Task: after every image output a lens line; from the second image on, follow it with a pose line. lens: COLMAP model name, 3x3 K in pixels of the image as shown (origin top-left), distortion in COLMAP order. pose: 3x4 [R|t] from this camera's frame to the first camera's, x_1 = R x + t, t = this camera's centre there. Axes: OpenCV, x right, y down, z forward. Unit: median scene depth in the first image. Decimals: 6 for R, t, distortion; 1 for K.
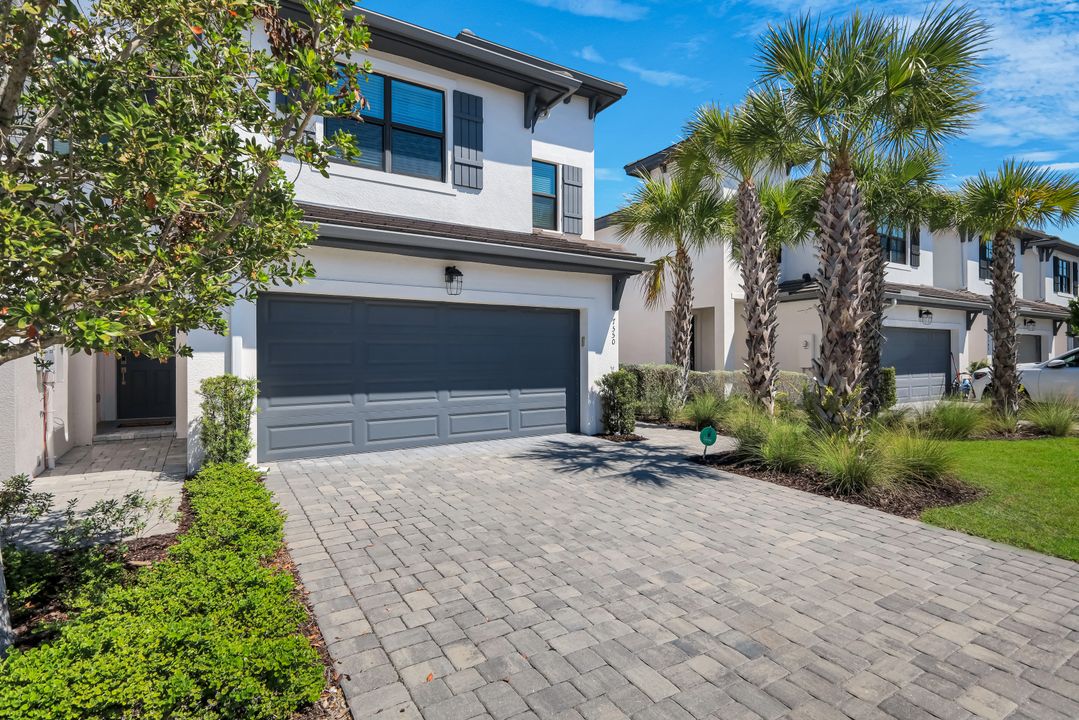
lens RADIAL K [[537.5, 0, 537.2], [0, 537.5, 354.9], [0, 0, 1]] dist [0.002155, 0.000574]
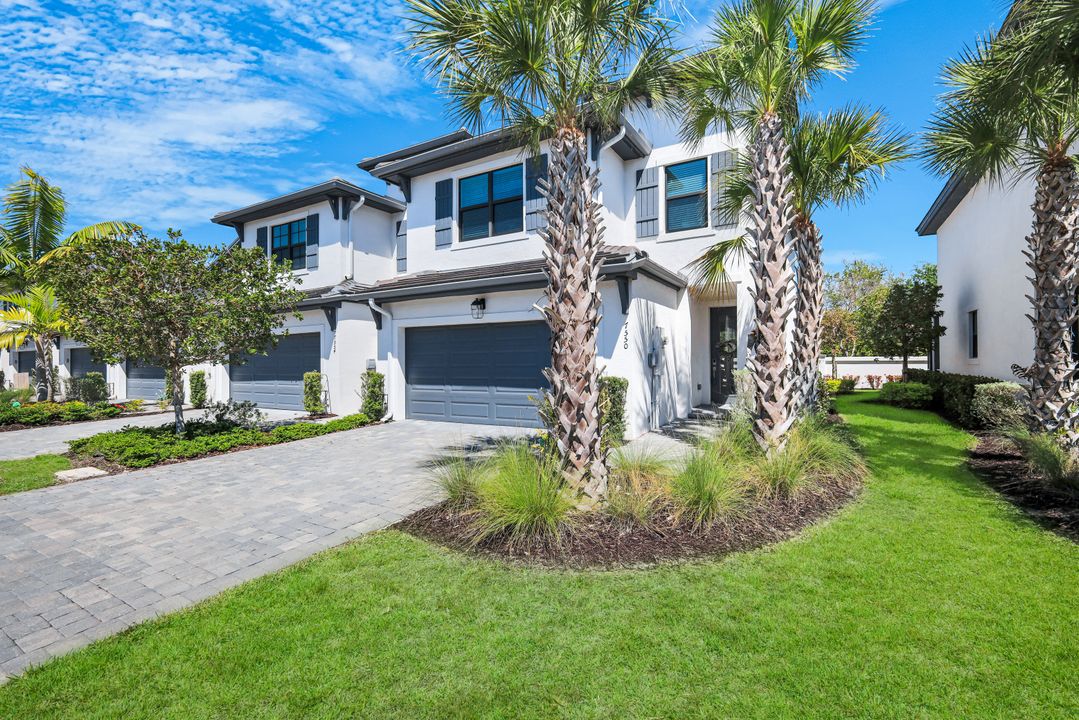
lens RADIAL K [[479.6, 0, 539.5], [0, 479.6, 360.0], [0, 0, 1]] dist [0.003860, 0.000515]
pose [[0.465418, -0.004402, -0.885080, 0.914372], [0.009266, 0.999957, -0.000101, -0.000386], [0.885043, -0.008154, 0.465439, 0.487672]]
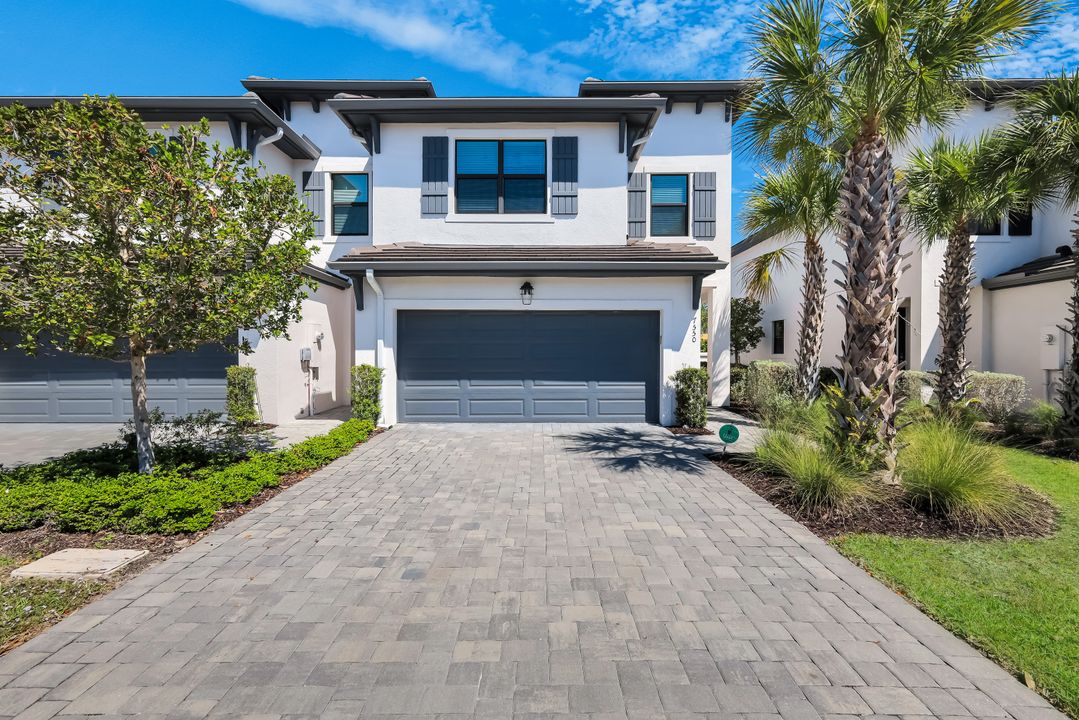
lens RADIAL K [[474.8, 0, 540.4], [0, 474.8, 357.9], [0, 0, 1]] dist [0.003607, 0.000238]
pose [[0.849484, 0.006419, -0.527576, 0.406790], [-0.001019, 0.999944, 0.010526, 0.001982], [0.527614, -0.008405, 0.849443, 0.058048]]
